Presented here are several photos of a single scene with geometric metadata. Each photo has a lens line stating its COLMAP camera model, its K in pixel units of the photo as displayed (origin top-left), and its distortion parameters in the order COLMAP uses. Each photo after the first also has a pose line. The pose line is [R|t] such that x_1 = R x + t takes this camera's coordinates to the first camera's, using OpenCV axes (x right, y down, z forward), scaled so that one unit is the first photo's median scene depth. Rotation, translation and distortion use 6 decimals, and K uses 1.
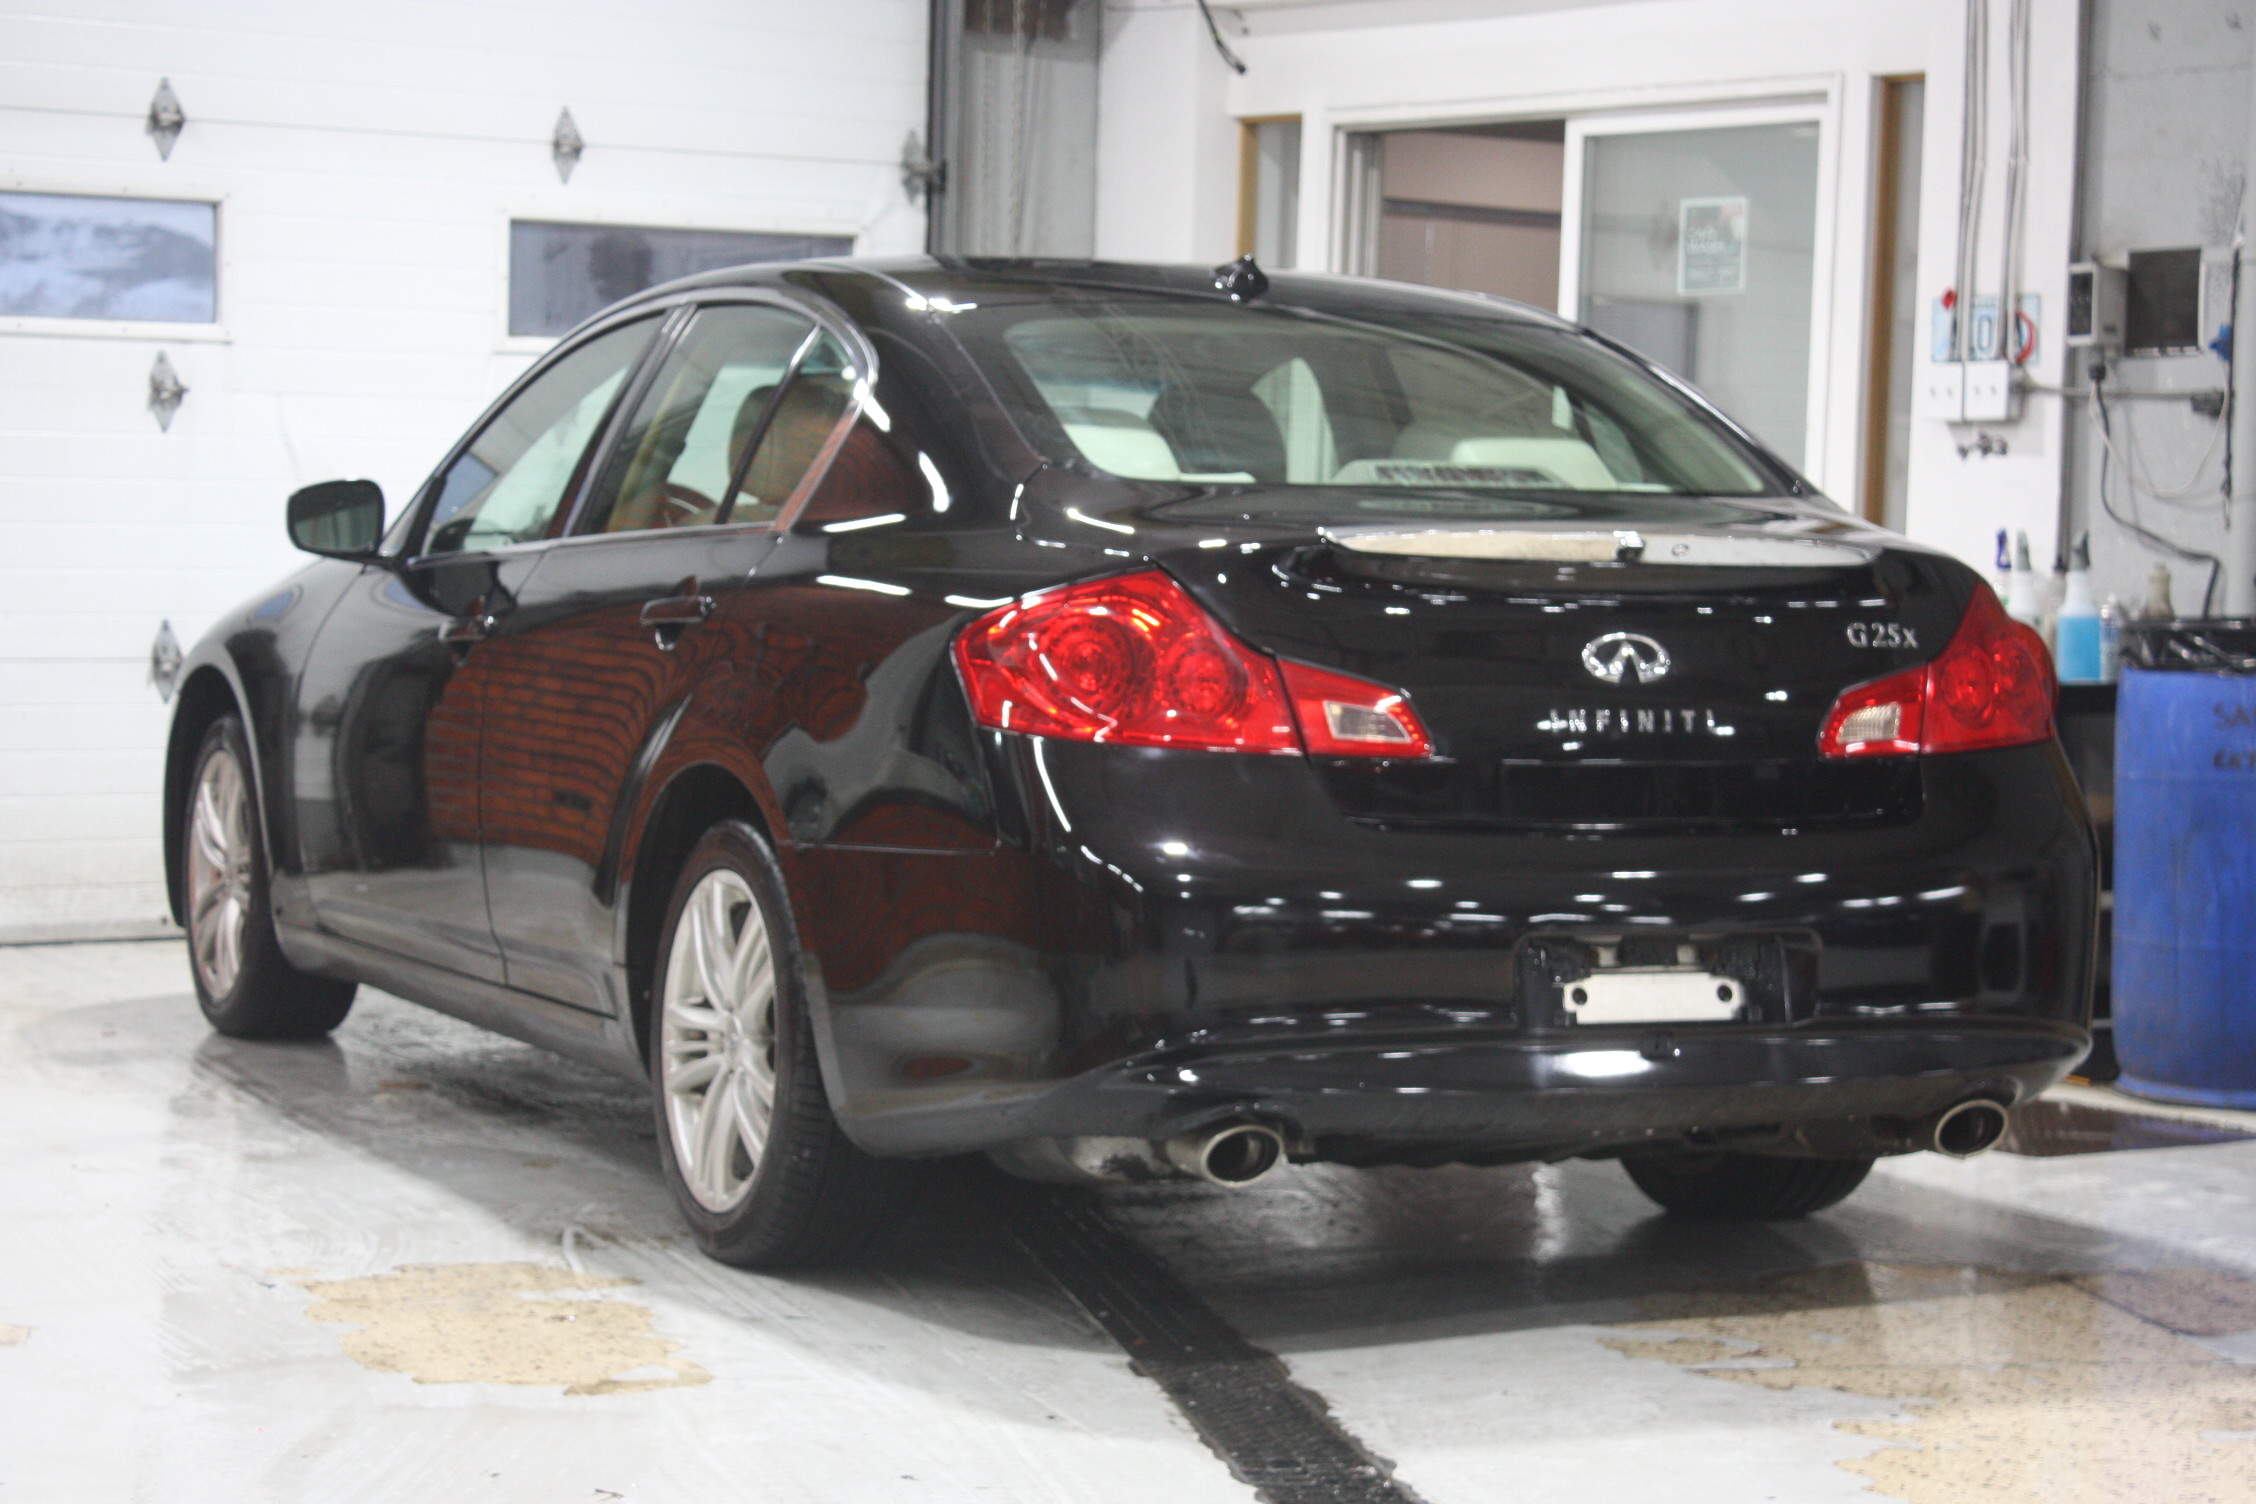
lens RADIAL K [[5186.9, 0, 1127.9], [0, 5186.9, 749.7], [0, 0, 1]] dist [0.116620, 0.000000]
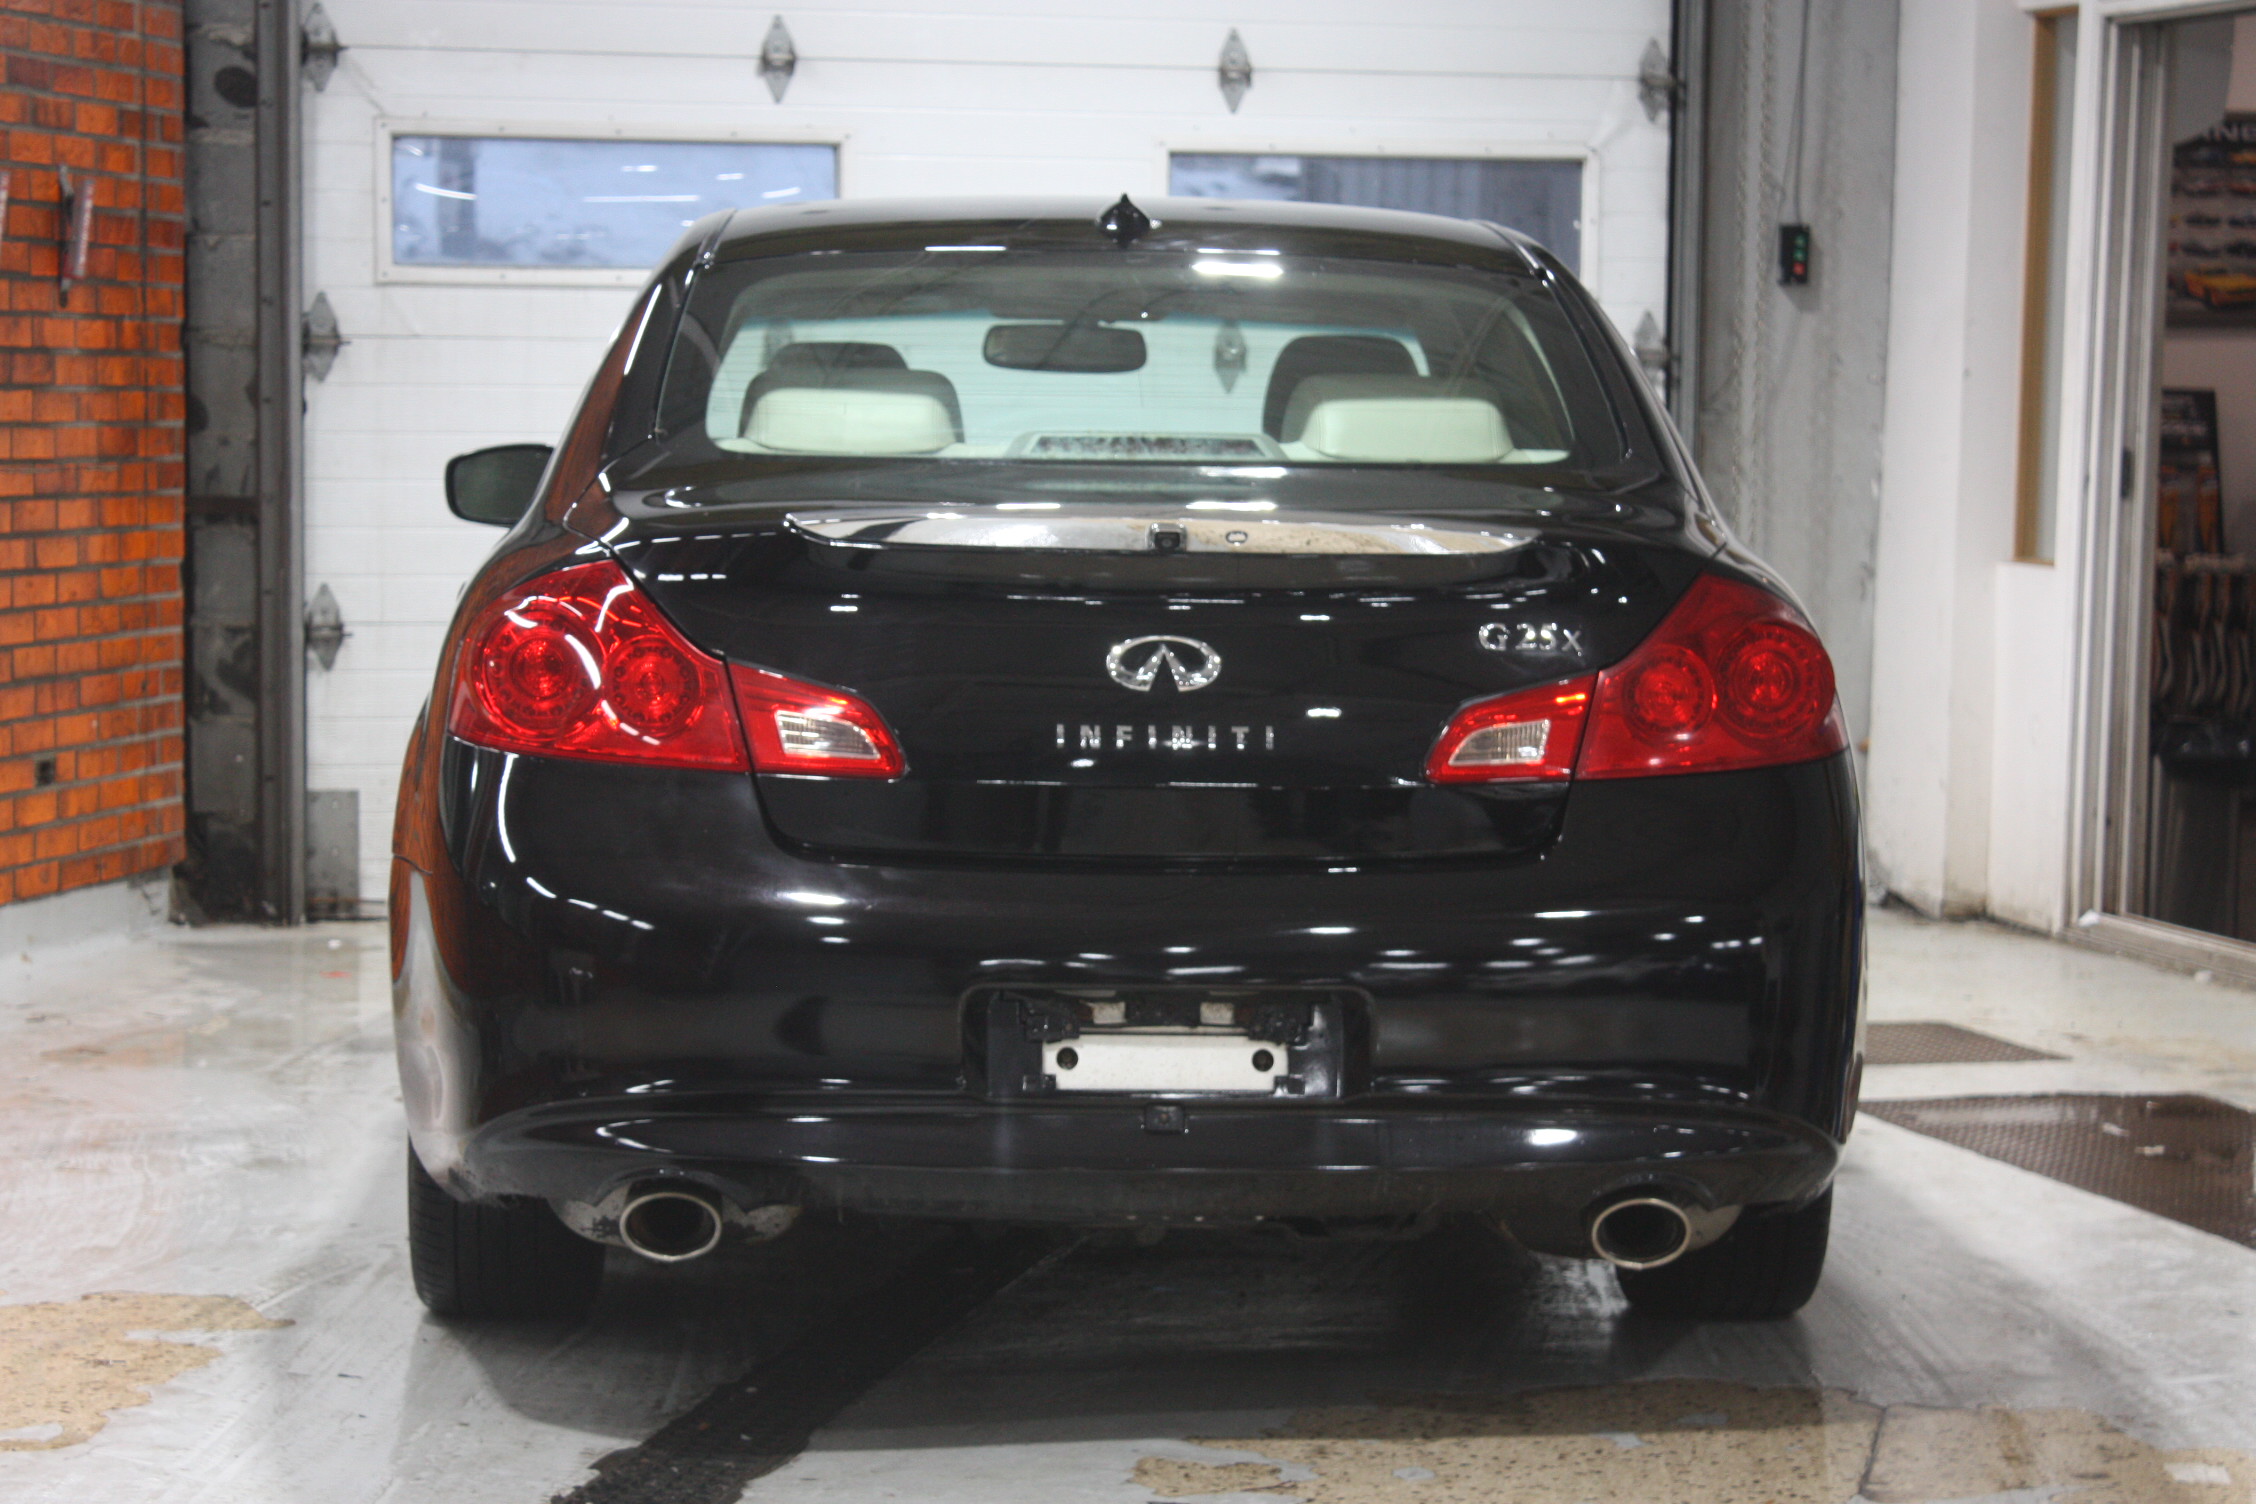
lens RADIAL K [[5361.0, 0, 1128.1], [0, 5361.0, 752.9], [0, 0, 1]] dist [0.141463, 0.000000]
pose [[0.925615, 0.017688, -0.378052, 0.395126], [-0.012444, 0.999790, 0.016310, -0.016085], [0.378261, -0.010392, 0.925641, 0.169277]]
